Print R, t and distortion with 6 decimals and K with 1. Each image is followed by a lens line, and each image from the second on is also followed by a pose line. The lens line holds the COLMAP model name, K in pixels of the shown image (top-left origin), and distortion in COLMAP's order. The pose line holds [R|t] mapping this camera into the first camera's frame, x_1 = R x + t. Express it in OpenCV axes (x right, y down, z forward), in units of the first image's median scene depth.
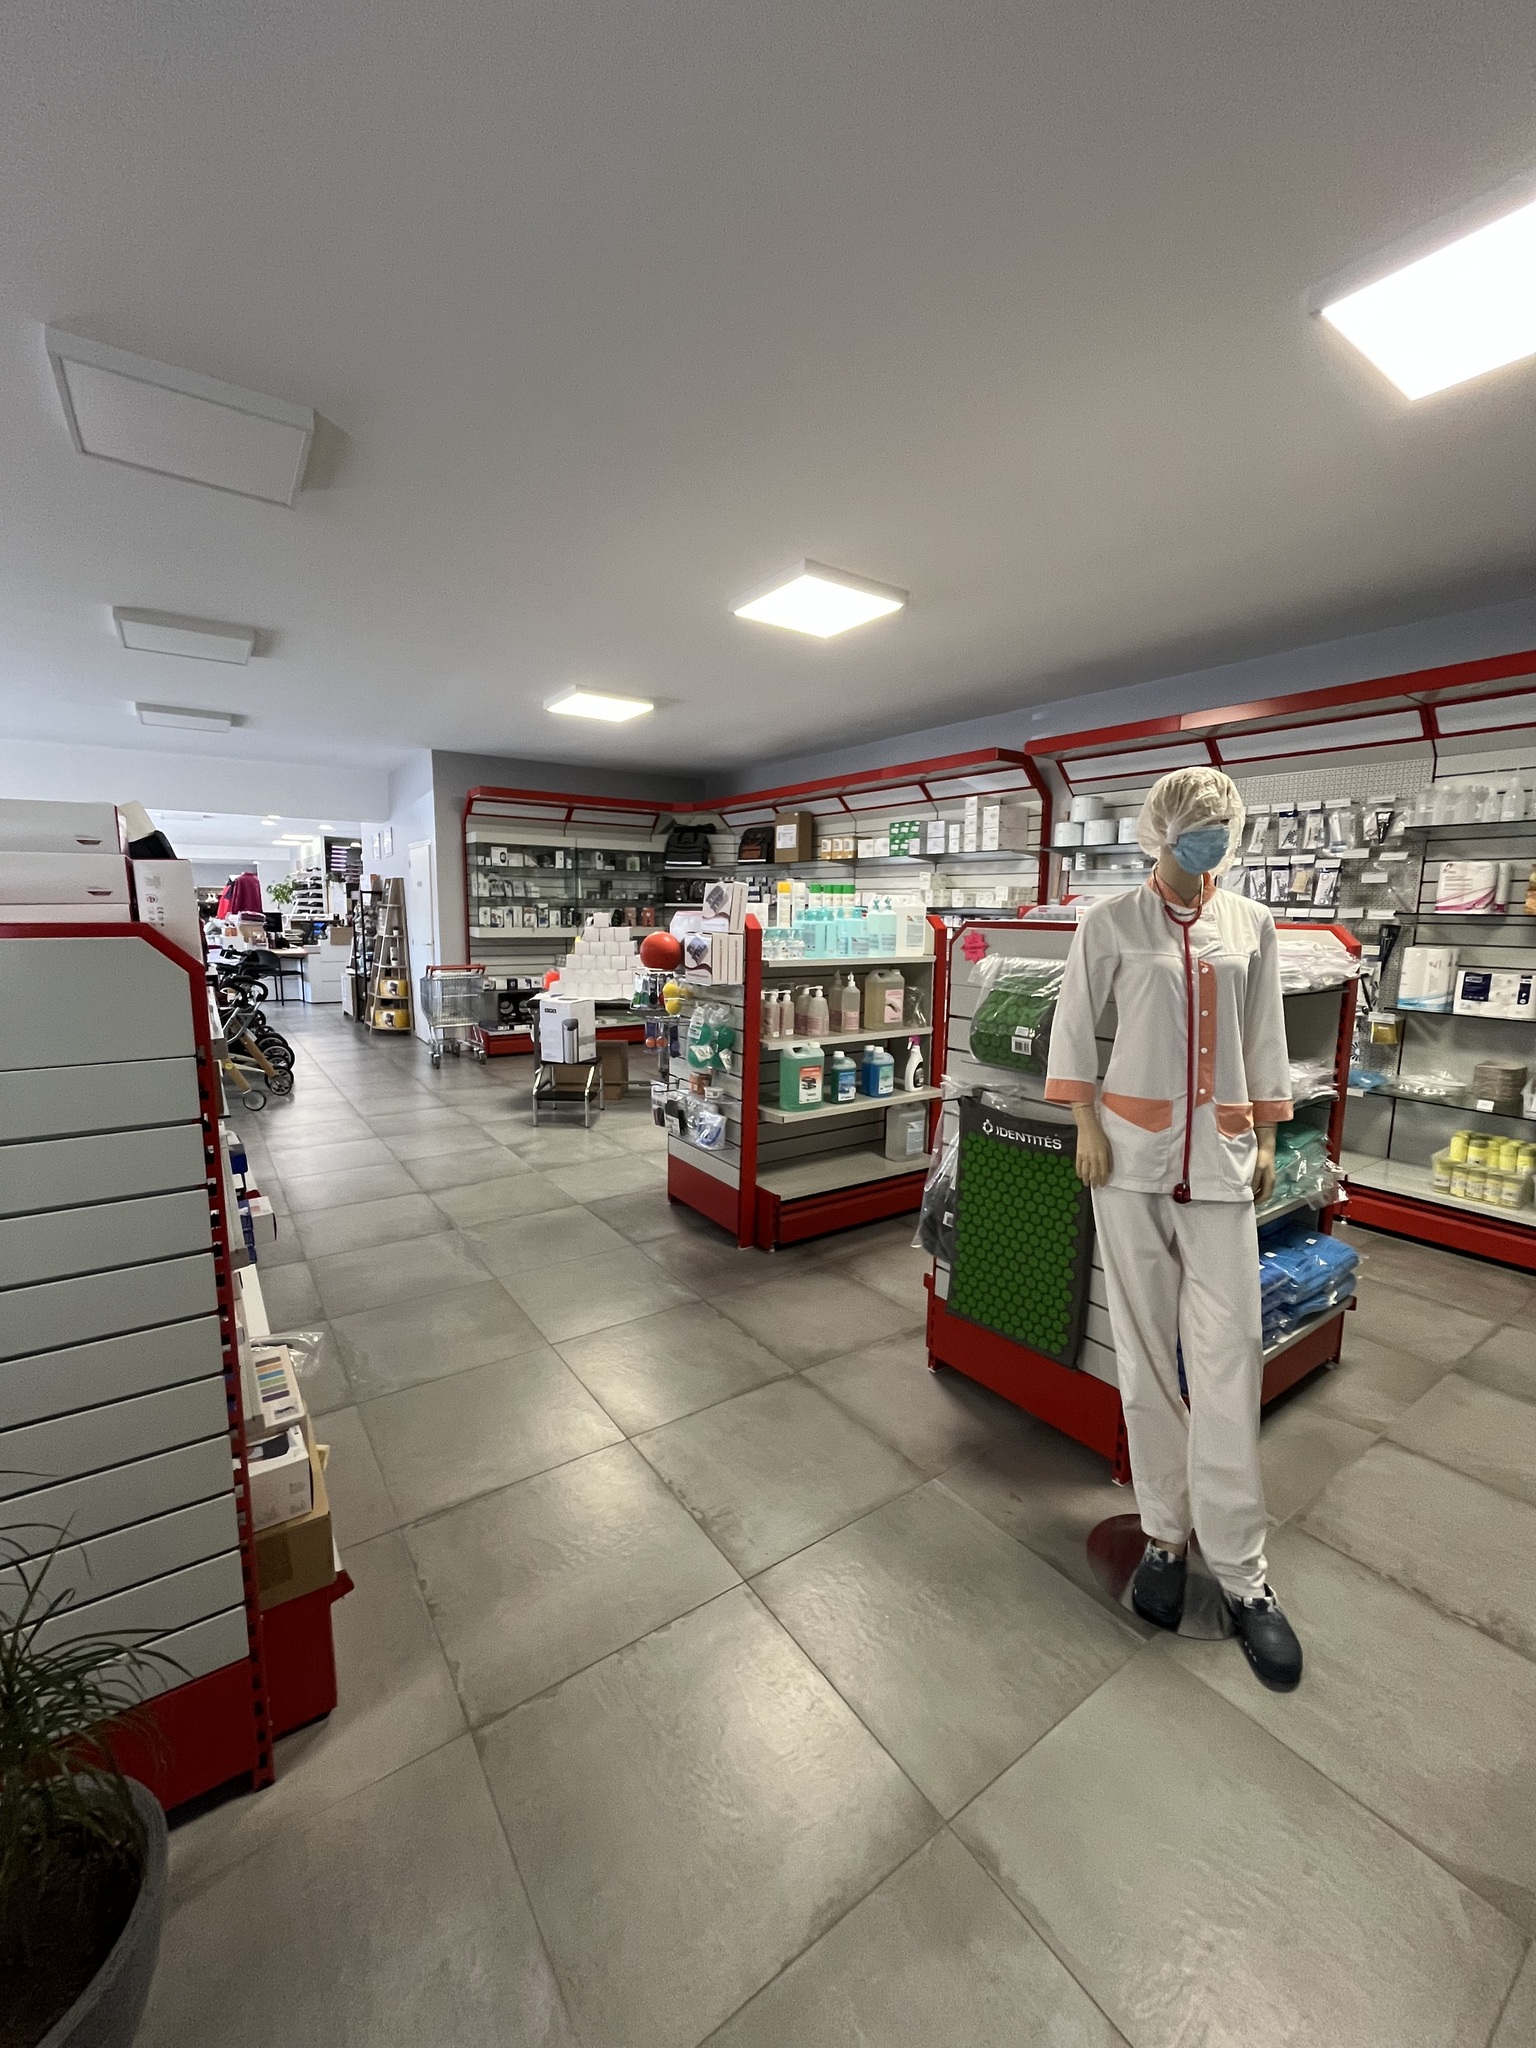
lens RADIAL K [[826.8, 0, 768.4], [0, 826.8, 1021.8], [0, 0, 1]] dist [-0.001965, -0.000254]
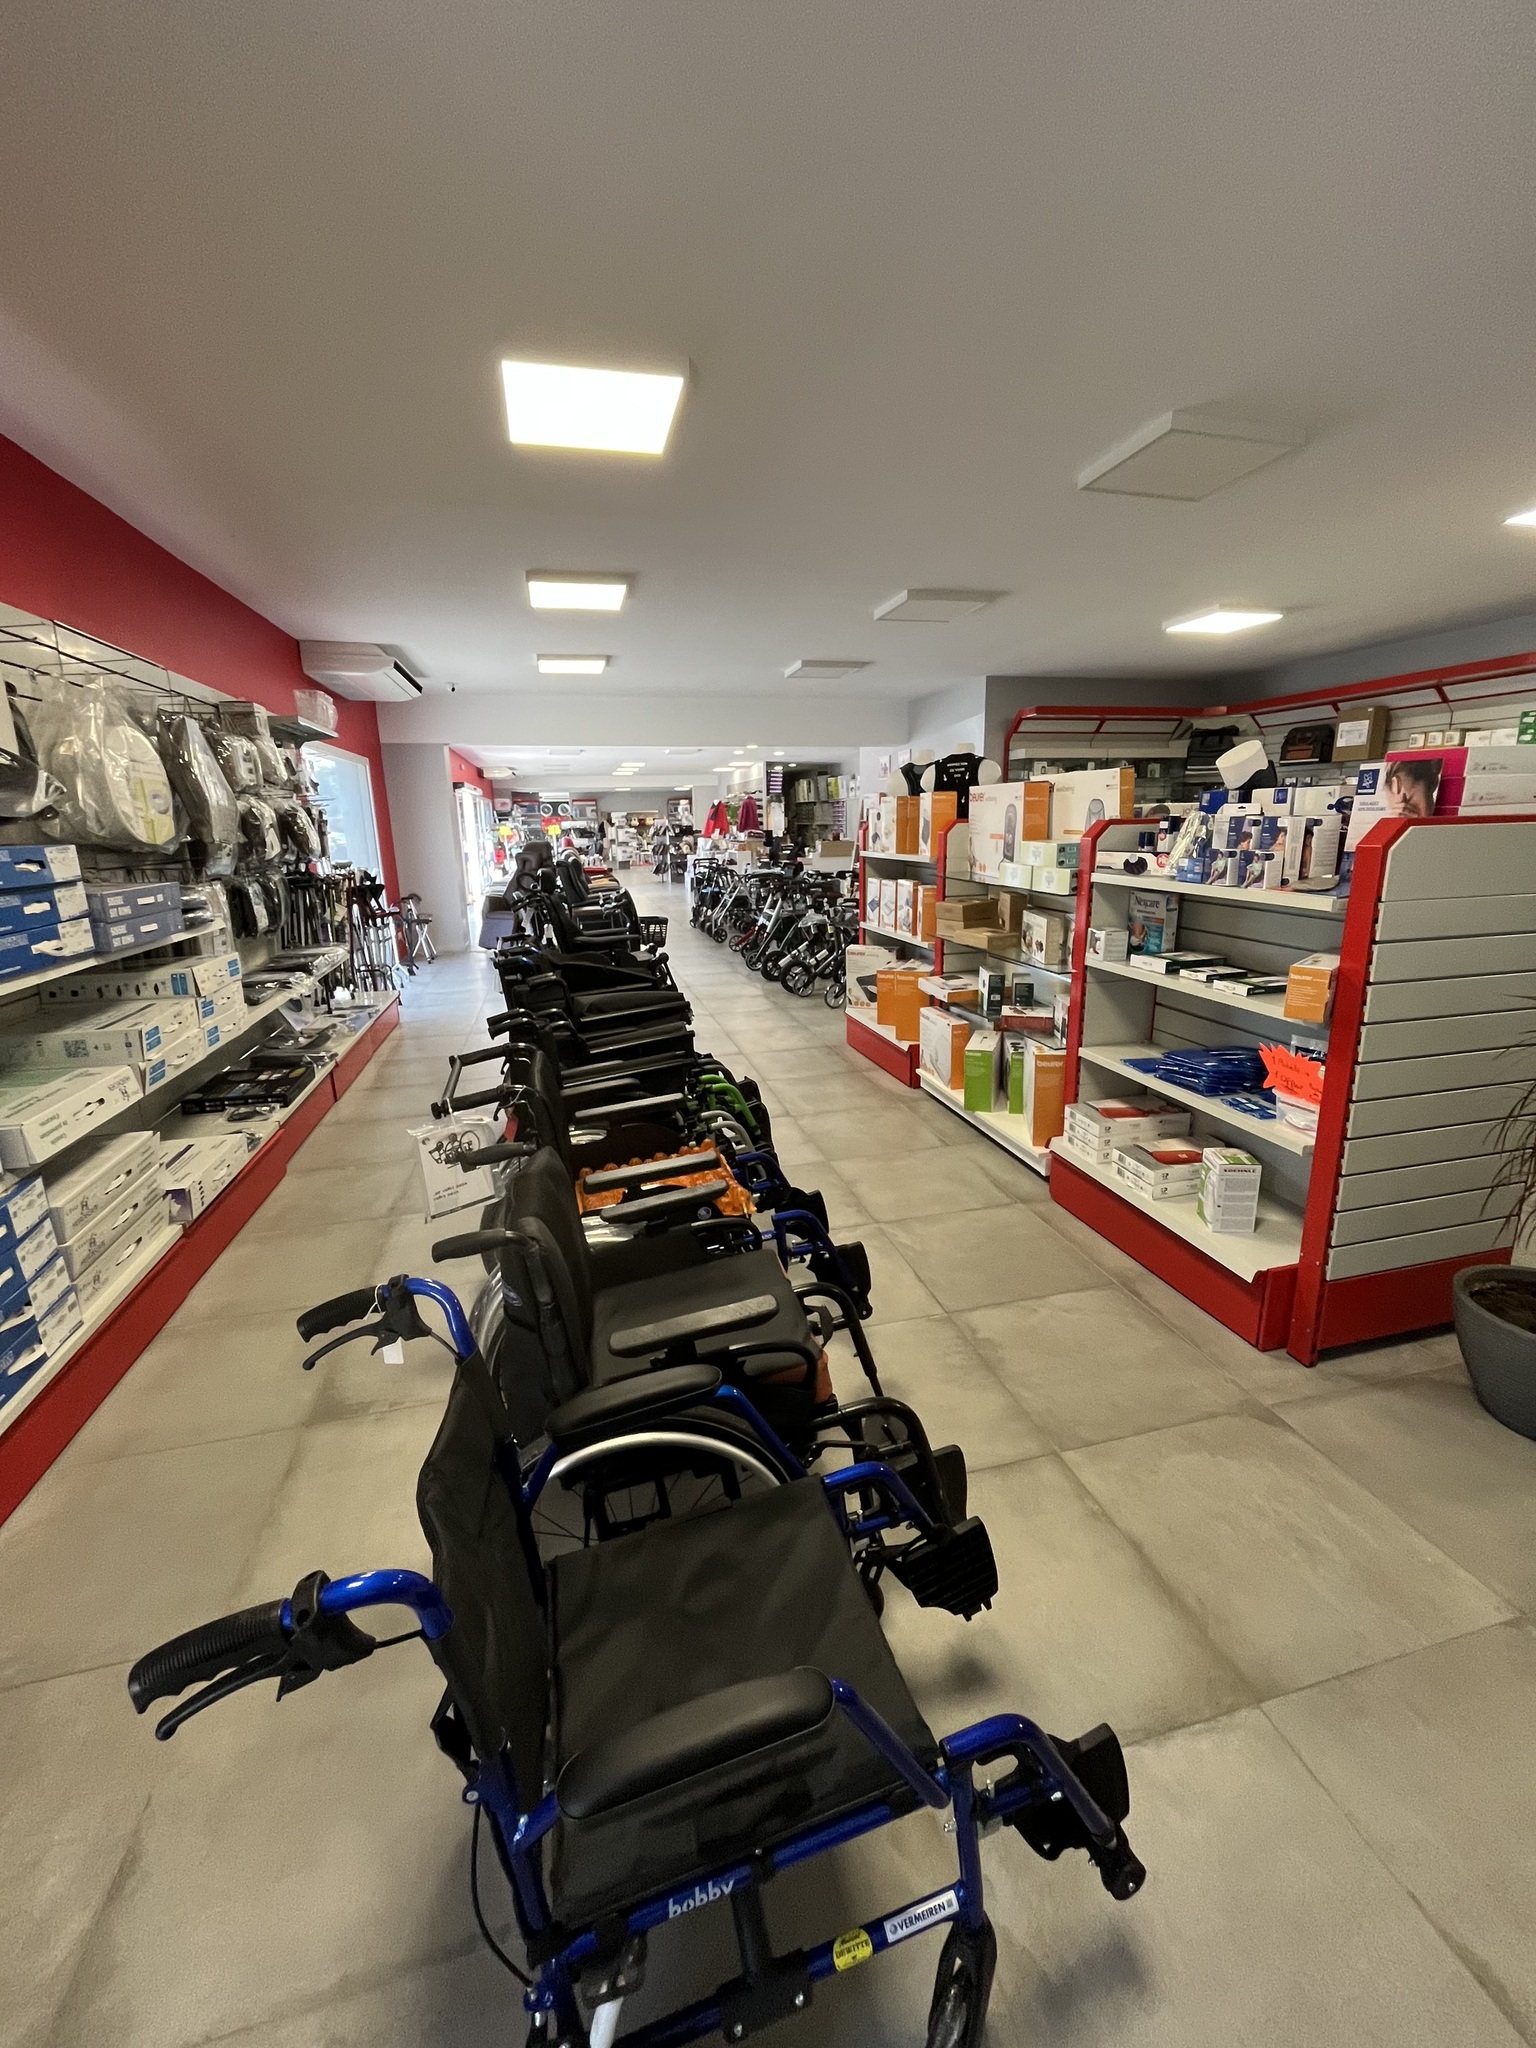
lens RADIAL K [[826.8, 0, 768.4], [0, 826.8, 1023.0], [0, 0, 1]] dist [-0.001965, -0.000254]
pose [[0.931980, 0.055801, -0.358189, -0.246250], [-0.018949, 0.994230, 0.105584, 0.027227], [0.362014, -0.091614, 0.927660, -0.190771]]
